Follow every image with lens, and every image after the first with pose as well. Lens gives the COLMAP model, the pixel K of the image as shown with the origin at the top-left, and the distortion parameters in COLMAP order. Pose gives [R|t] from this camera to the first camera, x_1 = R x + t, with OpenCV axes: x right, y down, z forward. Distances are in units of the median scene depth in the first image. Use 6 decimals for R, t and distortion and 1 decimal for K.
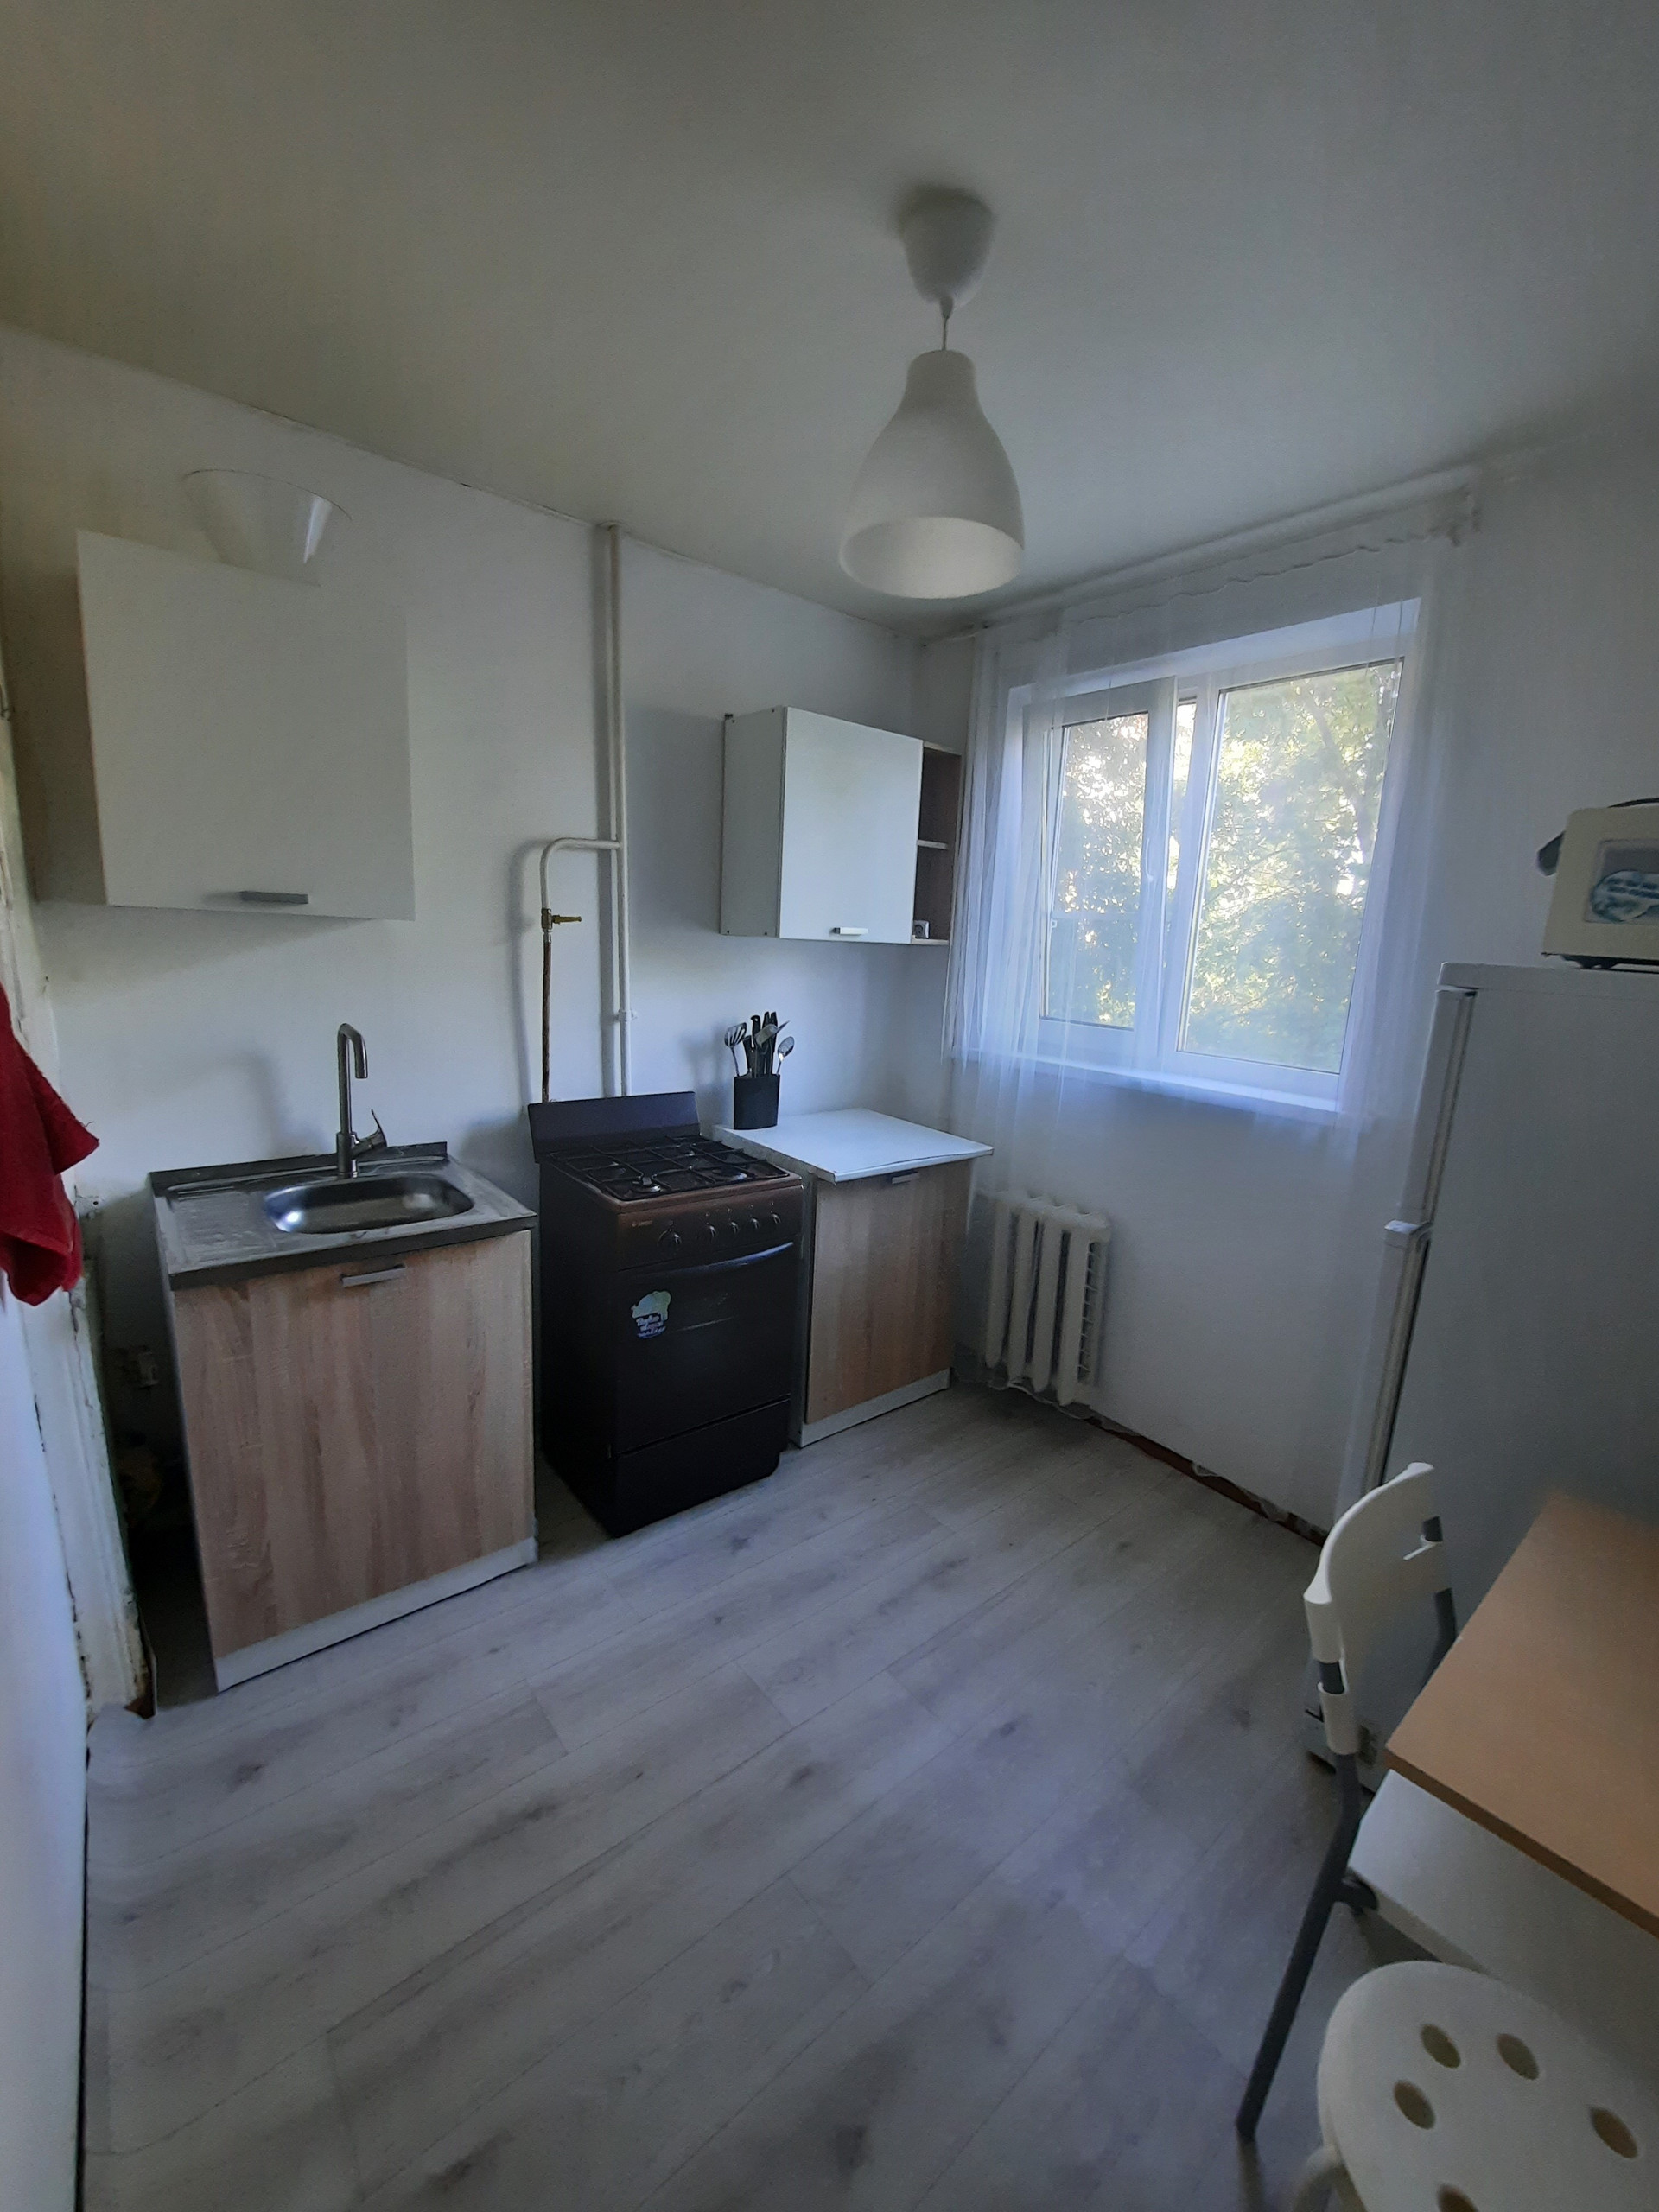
lens RADIAL K [[903.4, 0, 834.1], [0, 903.4, 1115.8], [0, 0, 1]] dist [-0.007755, -0.003663]
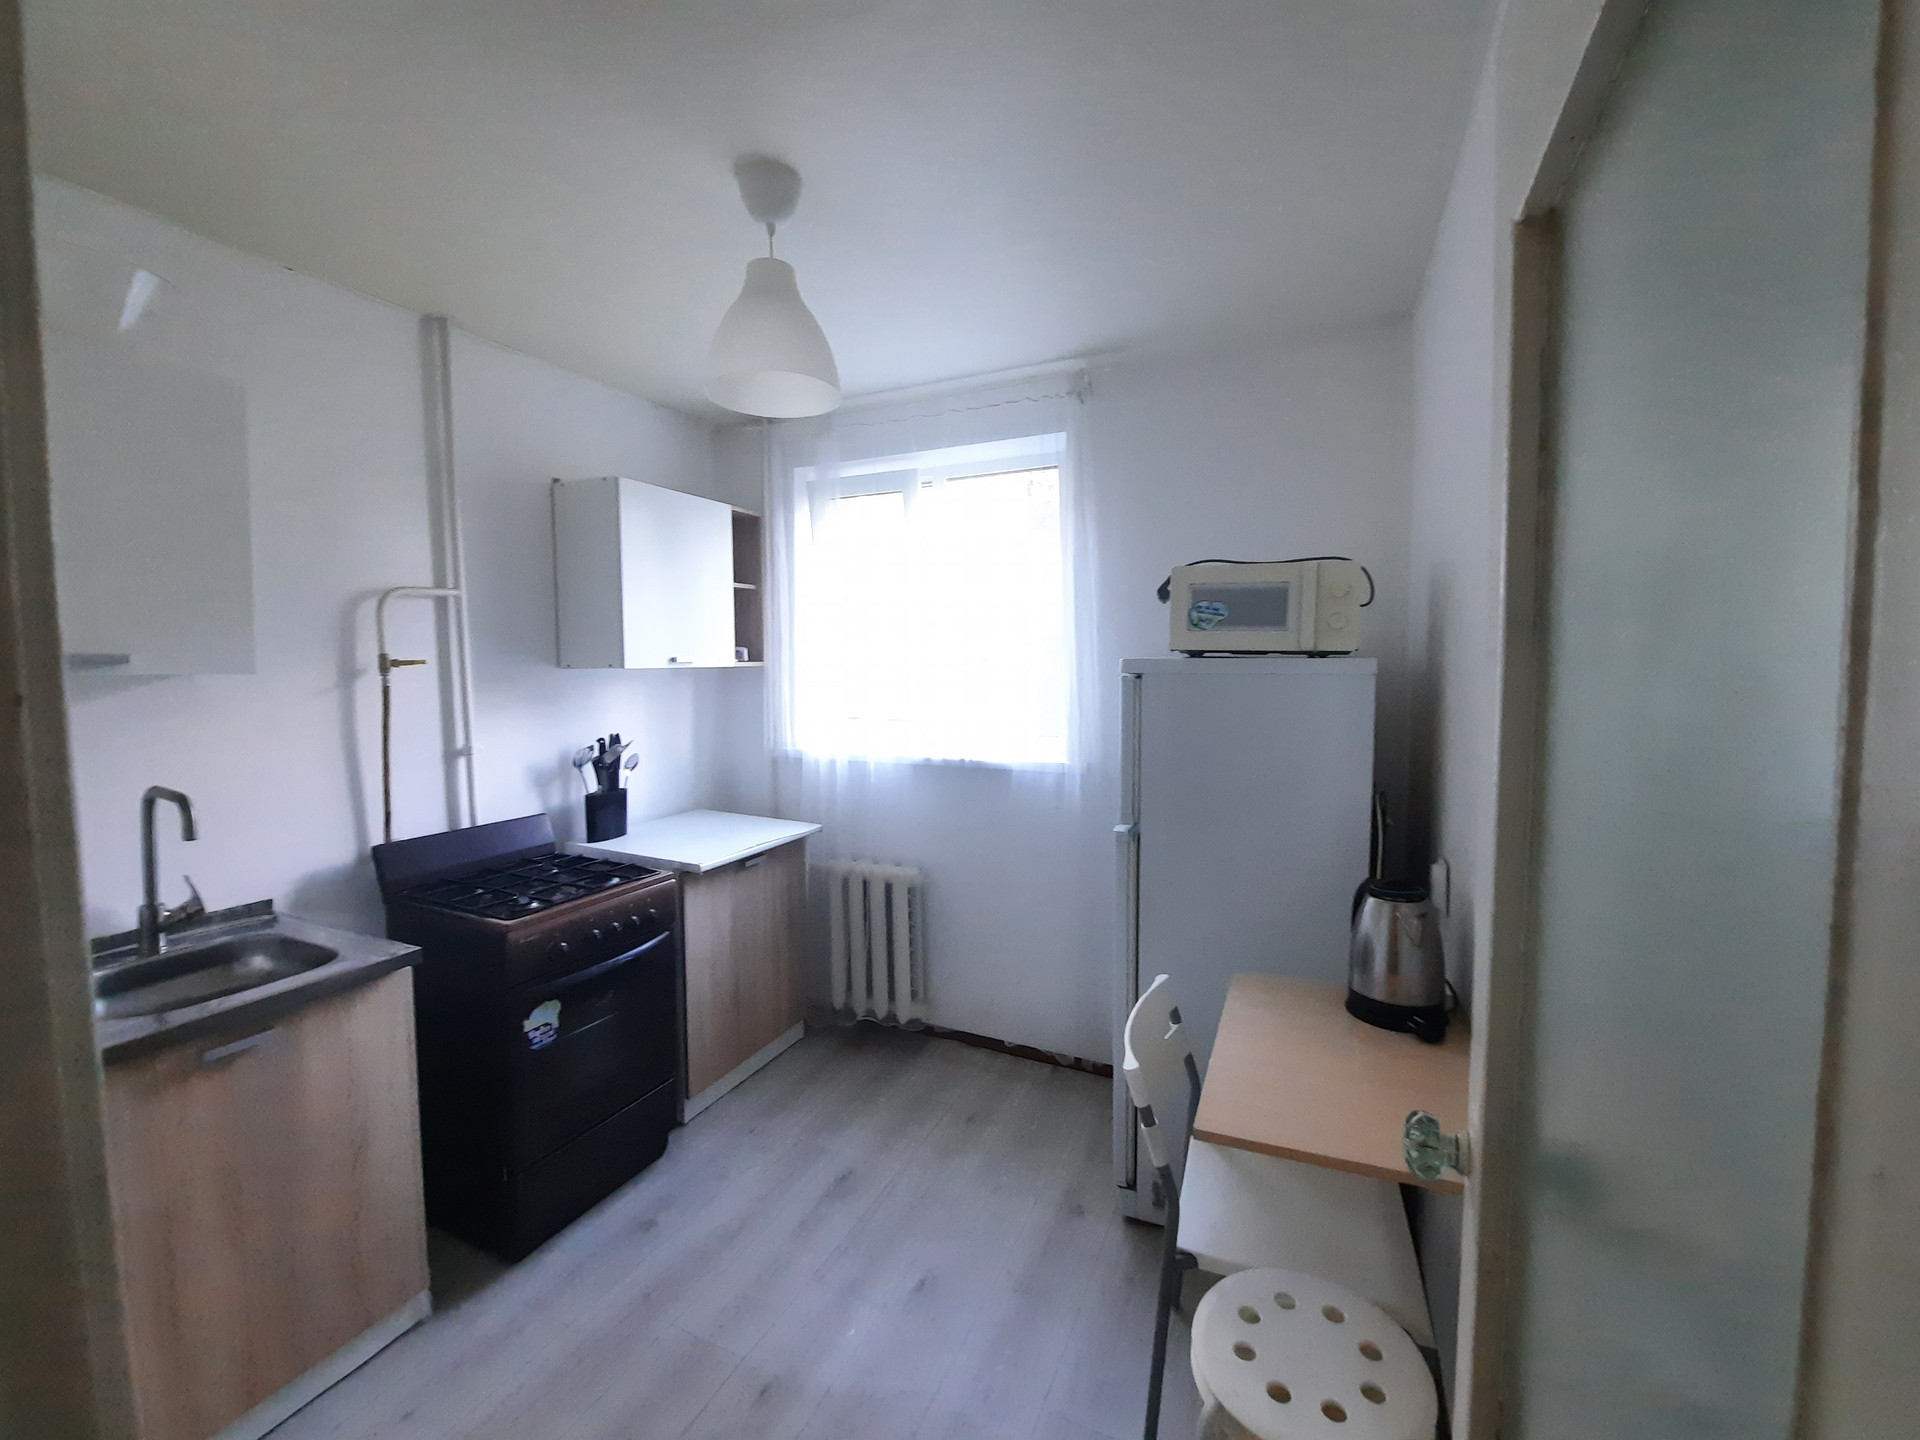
lens RADIAL K [[784.1, 0, 976.5], [0, 784.1, 702.2], [0, 0, 1]] dist [-0.007755, -0.003663]
pose [[0.896607, -0.078795, 0.435760, -0.104083], [0.135645, 0.985608, -0.100881, 0.007376], [-0.421540, 0.149560, 0.894391, -0.080740]]
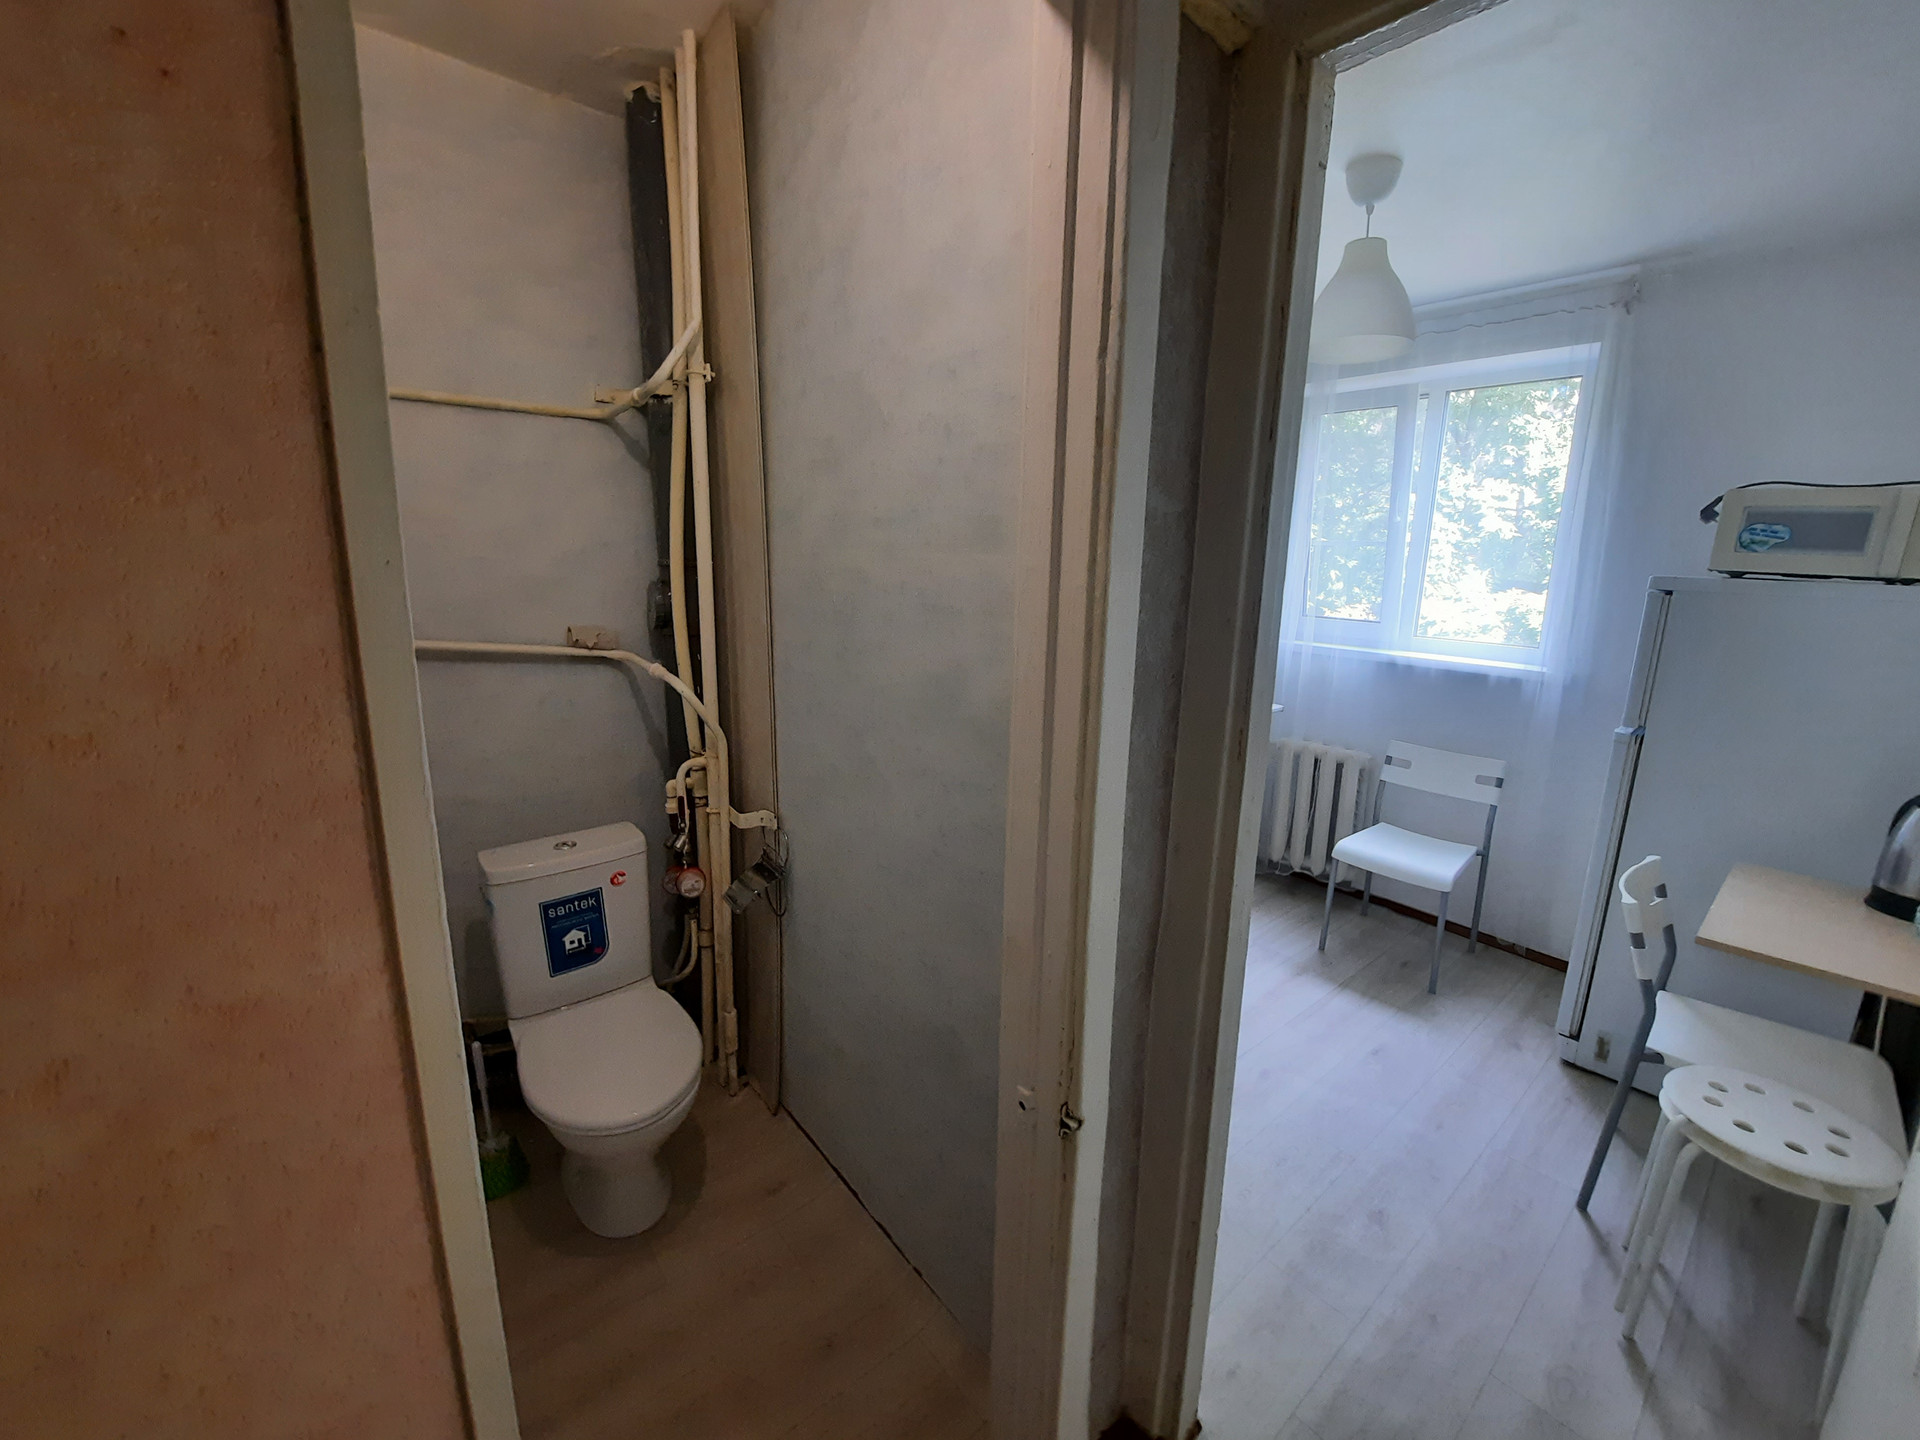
lens RADIAL K [[784.1, 0, 976.5], [0, 784.1, 702.2], [0, 0, 1]] dist [-0.007755, -0.003663]
pose [[0.999925, -0.011416, -0.004388, -0.367742], [0.011366, 0.999872, -0.011220, 0.044944], [0.004516, 0.011169, 0.999927, -0.298843]]
